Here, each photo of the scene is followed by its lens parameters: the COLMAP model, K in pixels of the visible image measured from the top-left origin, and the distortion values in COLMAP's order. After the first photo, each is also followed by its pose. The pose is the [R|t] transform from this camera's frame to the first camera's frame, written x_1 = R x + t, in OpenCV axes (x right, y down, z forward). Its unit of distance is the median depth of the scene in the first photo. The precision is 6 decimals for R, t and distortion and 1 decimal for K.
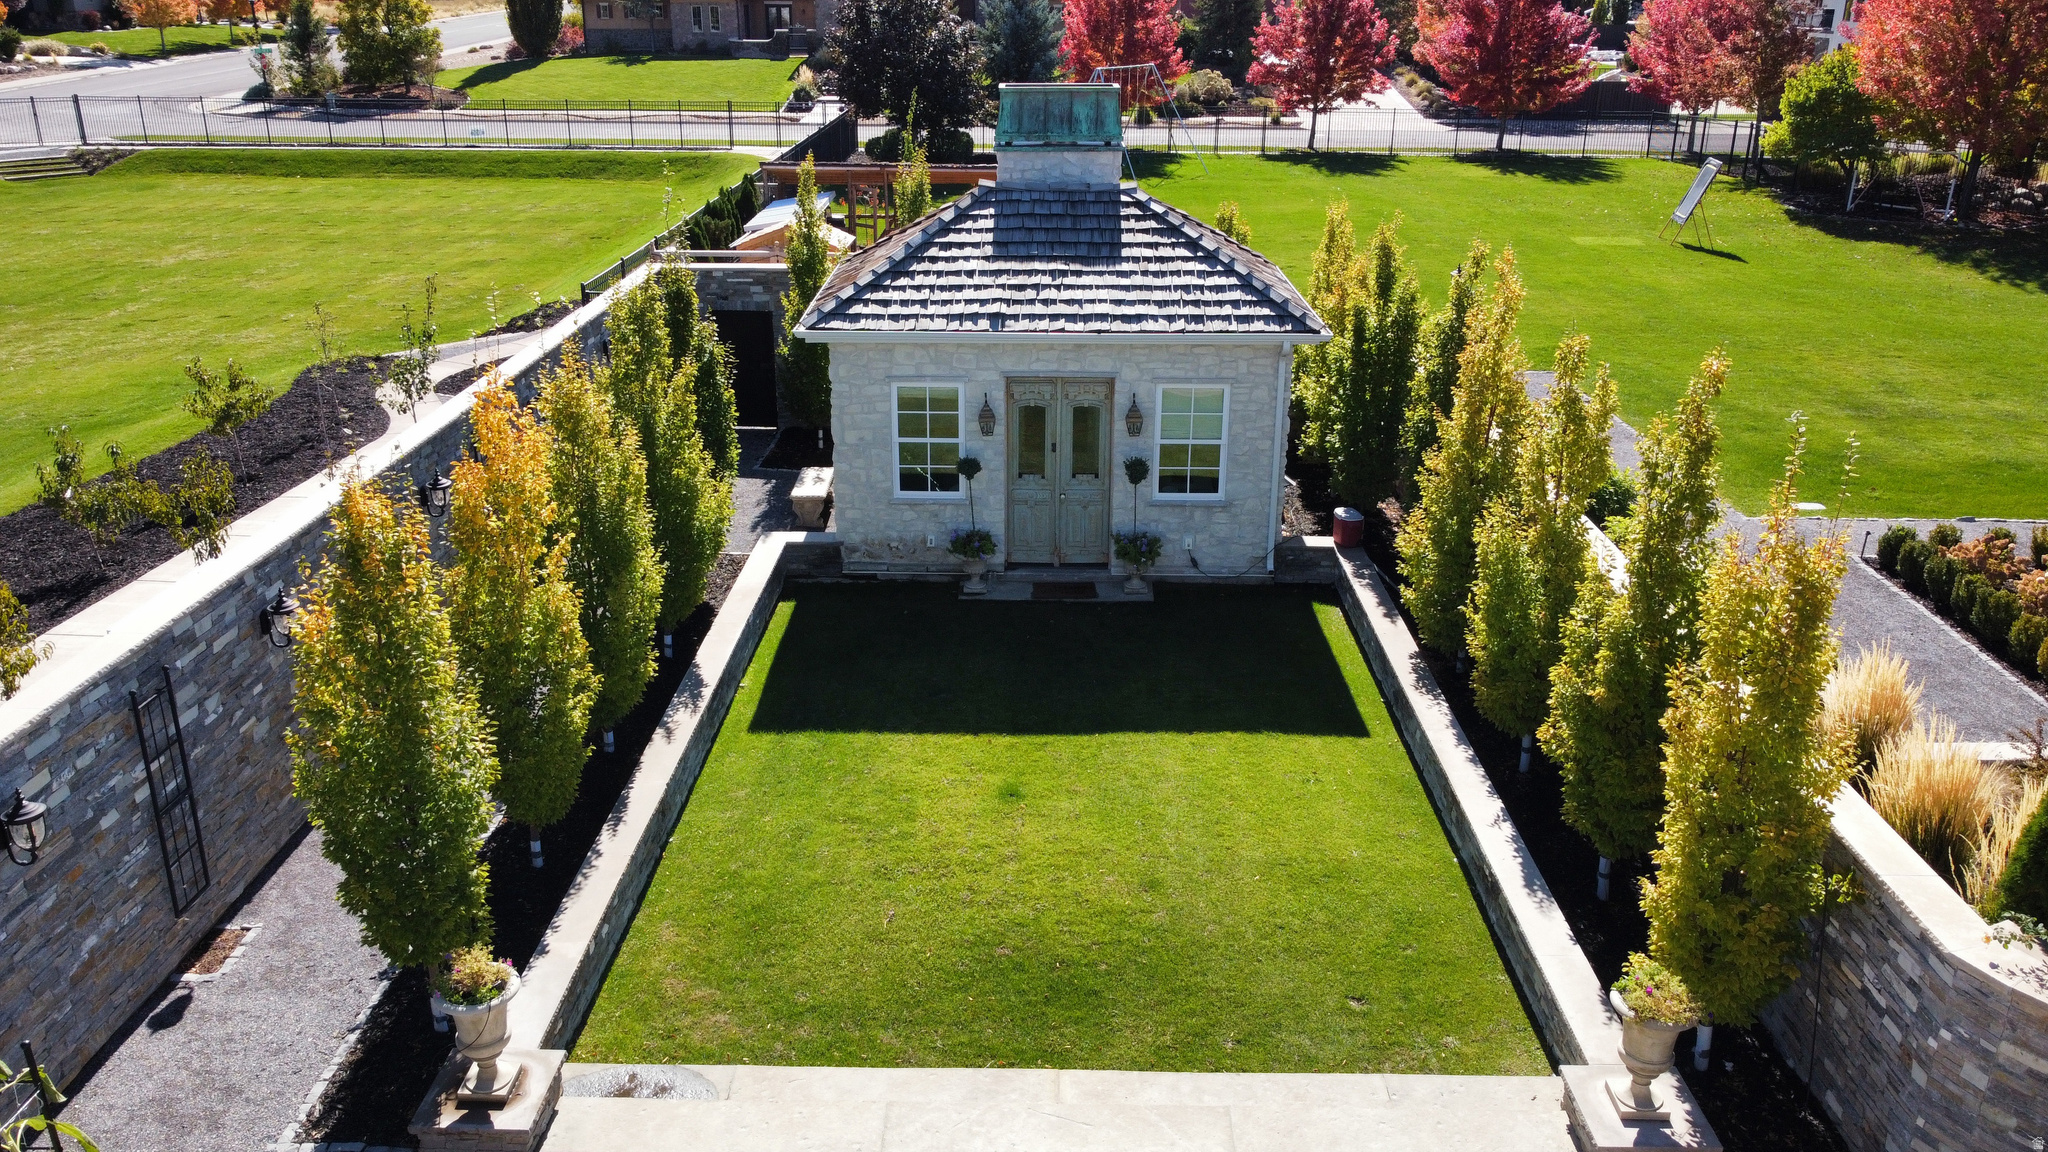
lens RADIAL K [[1553.1, 0, 1009.4], [0, 1553.1, 571.4], [0, 0, 1]] dist [-0.004673, -0.000525]
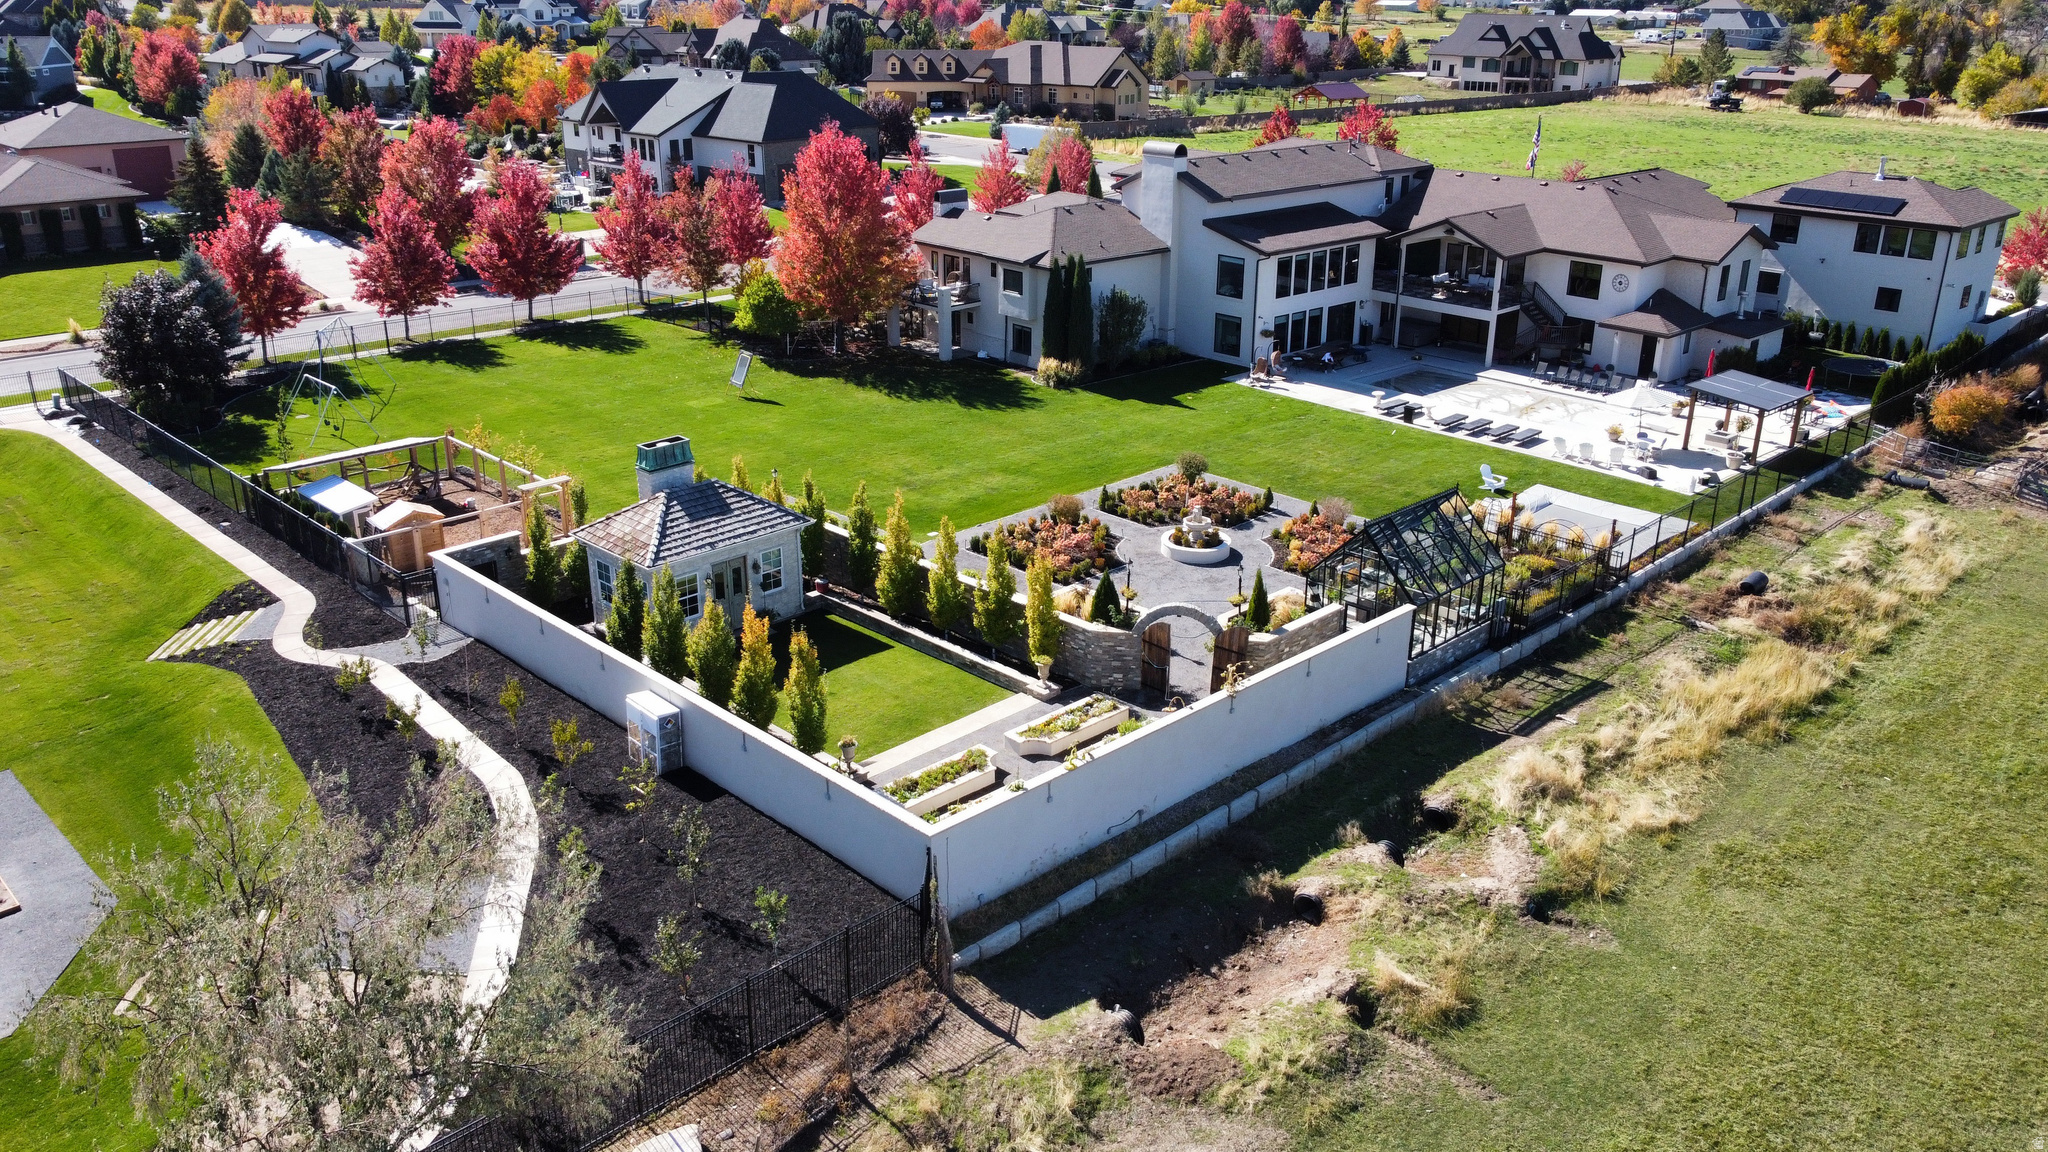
lens RADIAL K [[1553.1, 0, 1009.4], [0, 1553.1, 571.4], [0, 0, 1]] dist [-0.004673, -0.000525]
pose [[0.694021, -0.260011, 0.671364, -0.687795], [0.257205, 0.960513, 0.106111, -0.128881], [-0.672444, 0.099035, 0.733492, -0.604559]]
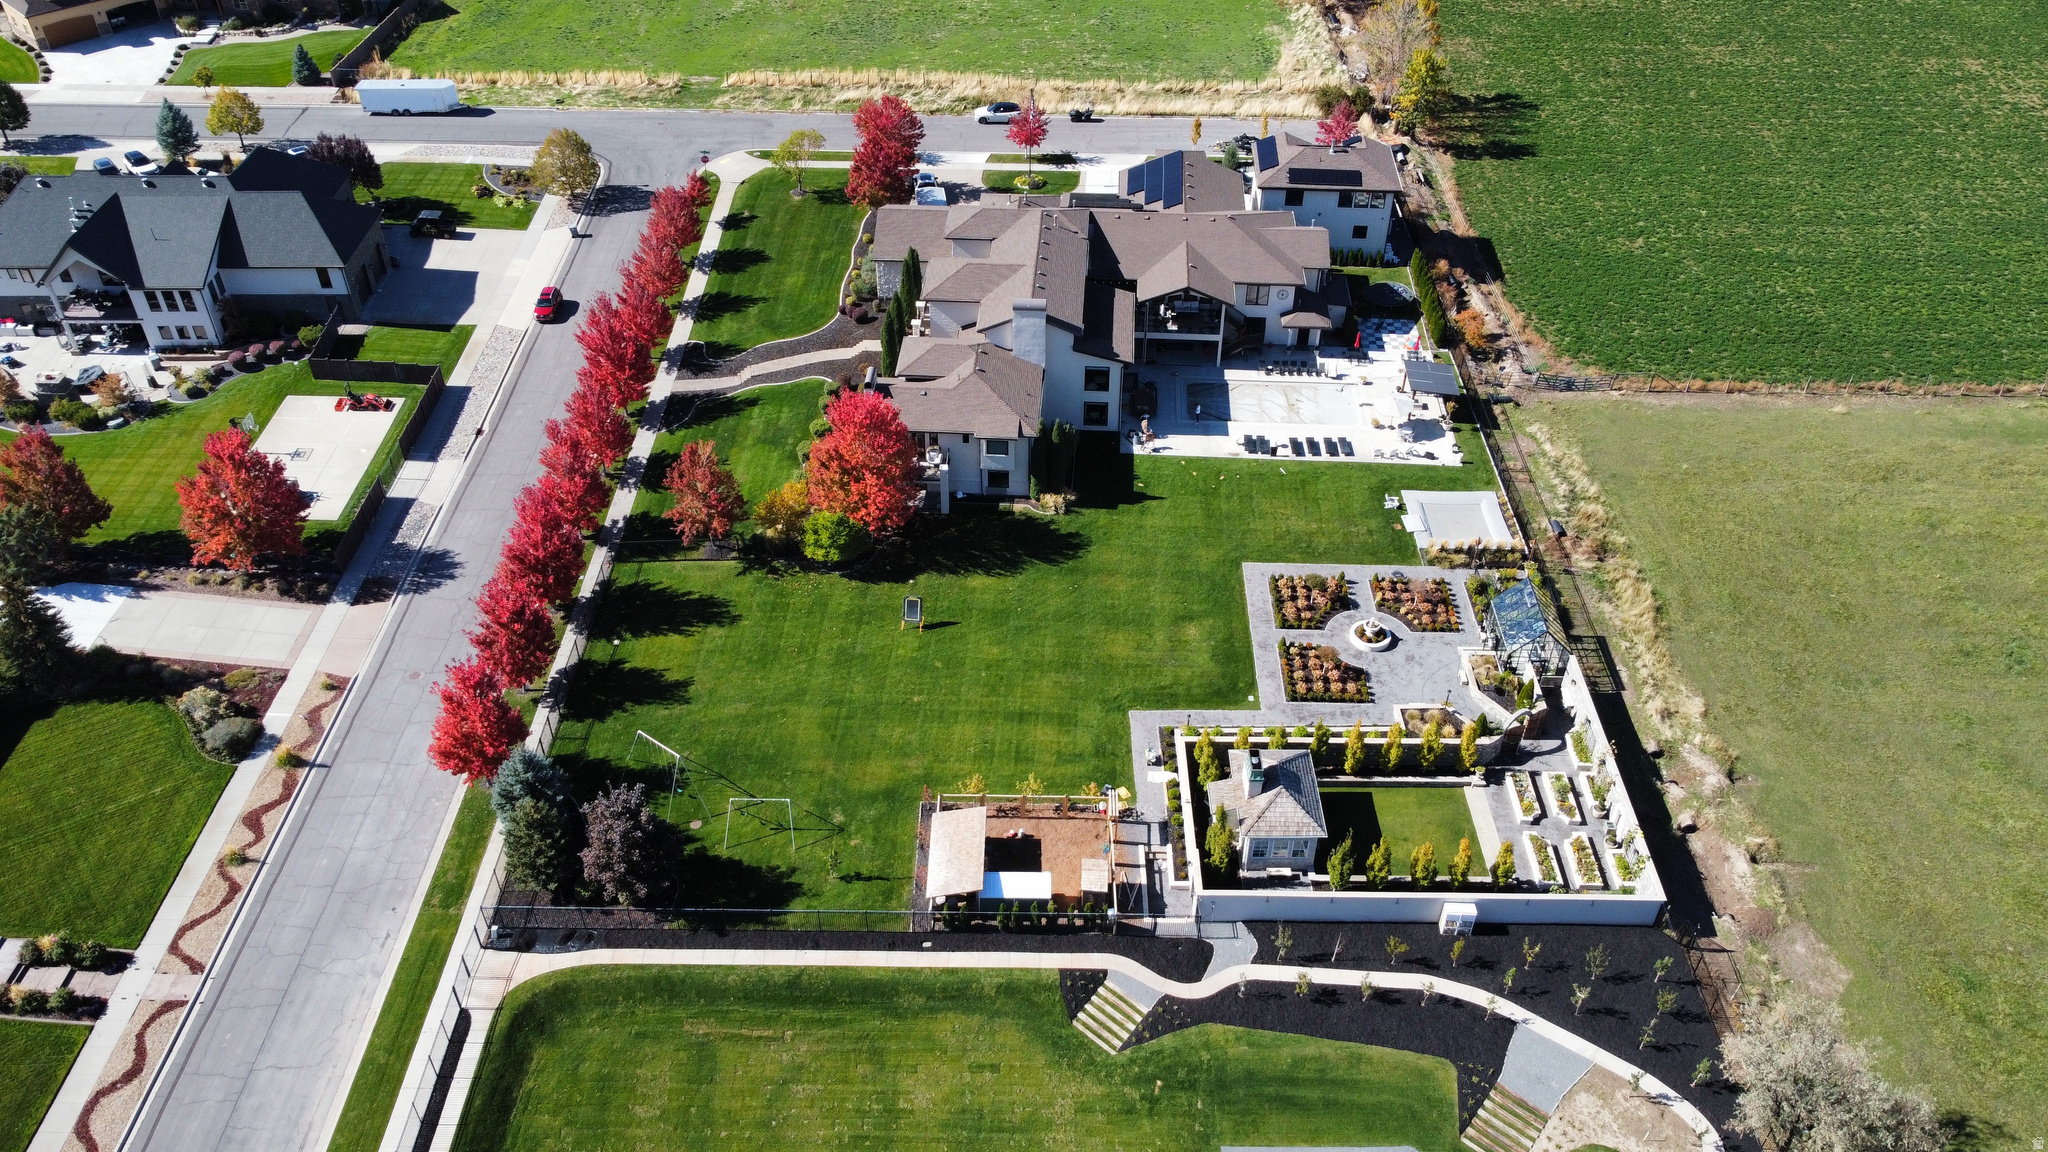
lens RADIAL K [[1553.1, 0, 1009.4], [0, 1553.1, 571.4], [0, 0, 1]] dist [-0.004673, -0.000525]
pose [[-0.012515, -0.633342, 0.773771, -1.488124], [0.361056, 0.718762, 0.594155, -1.765975], [-0.932460, 0.286810, 0.219677, 0.303304]]
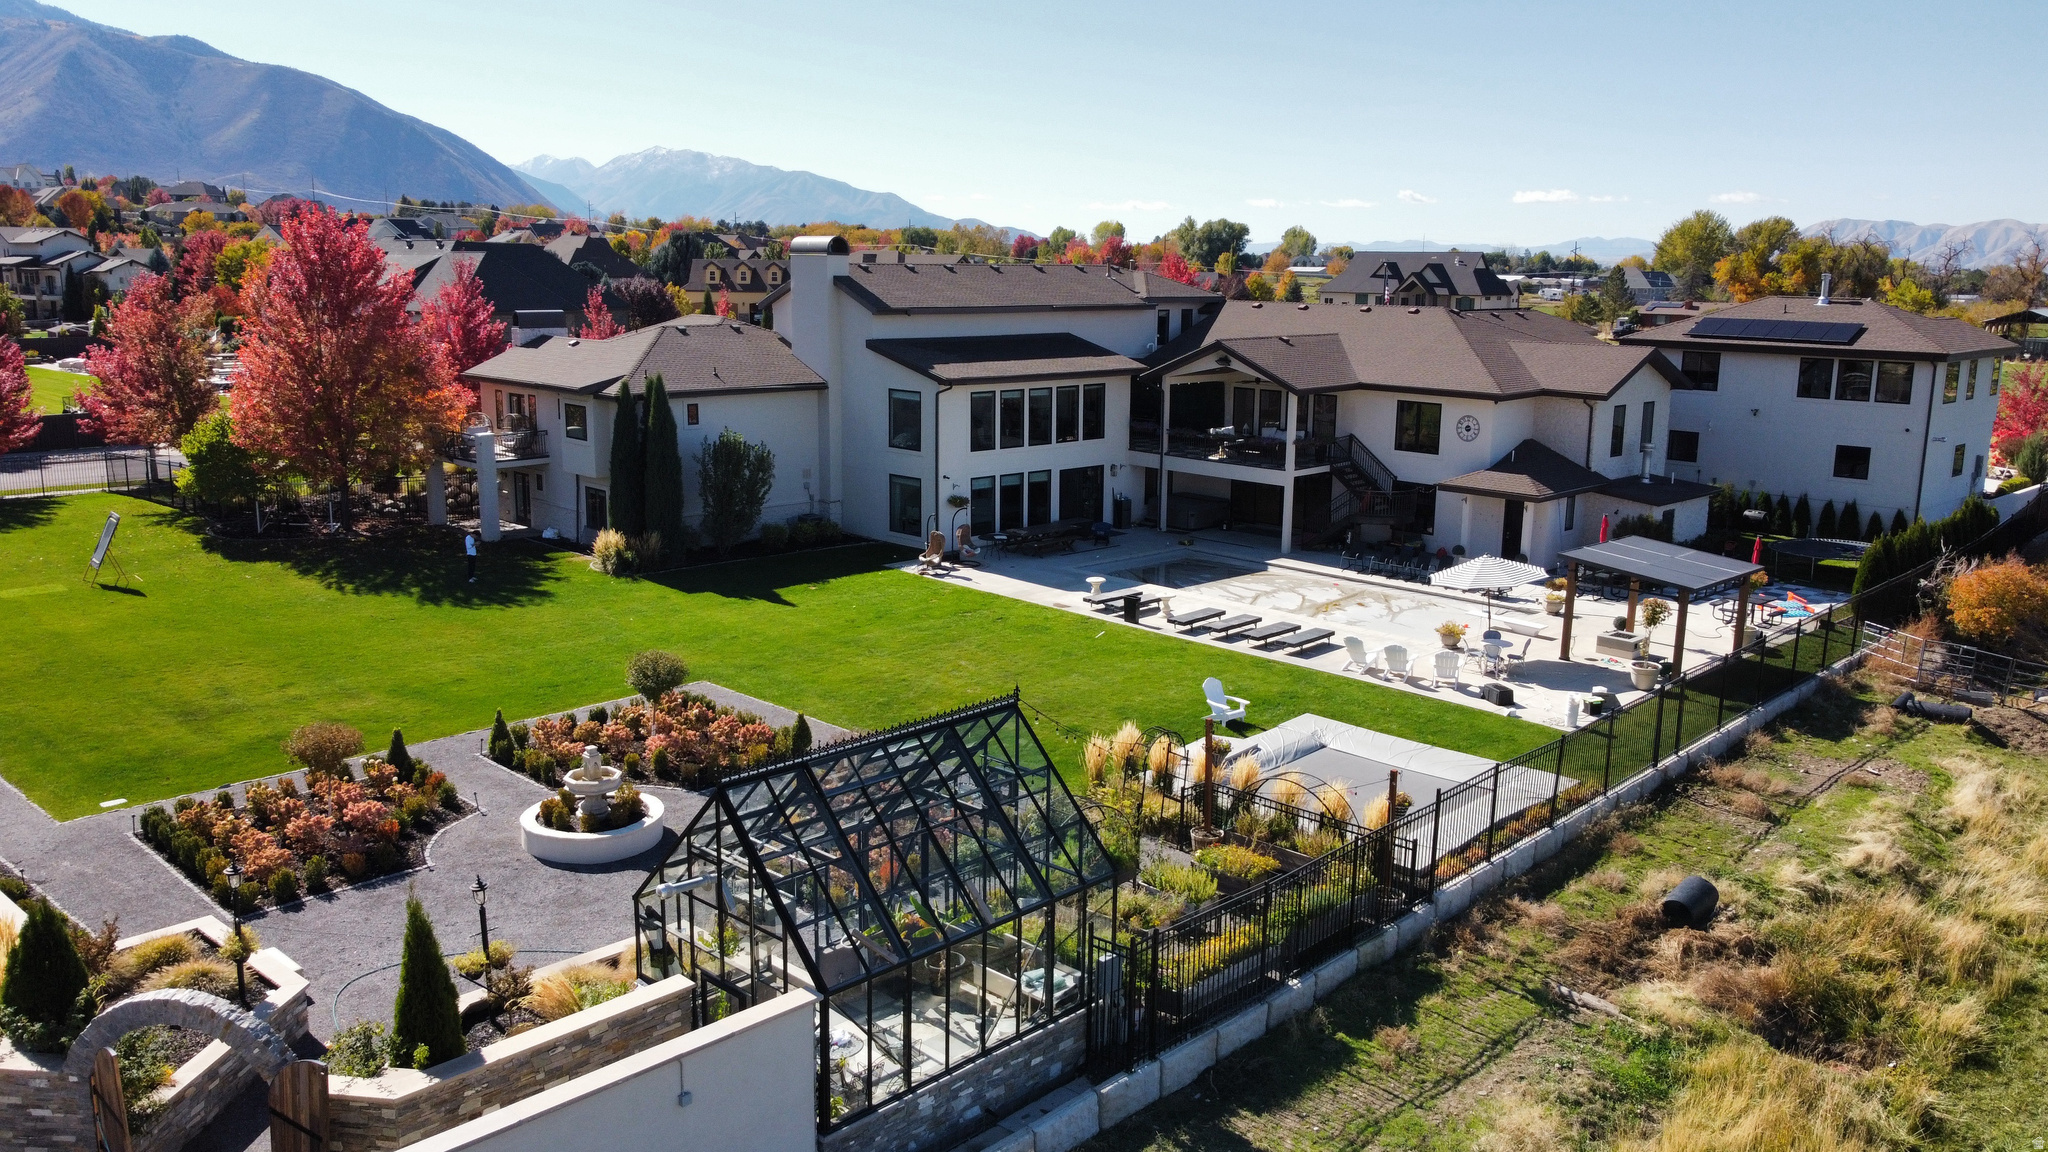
lens RADIAL K [[1553.1, 0, 1009.4], [0, 1553.1, 571.4], [0, 0, 1]] dist [-0.004673, -0.000525]
pose [[0.669687, -0.139844, 0.729358, 0.032541], [0.255505, 0.965541, -0.049473, 0.018032], [-0.697307, 0.219486, 0.682341, -0.319649]]
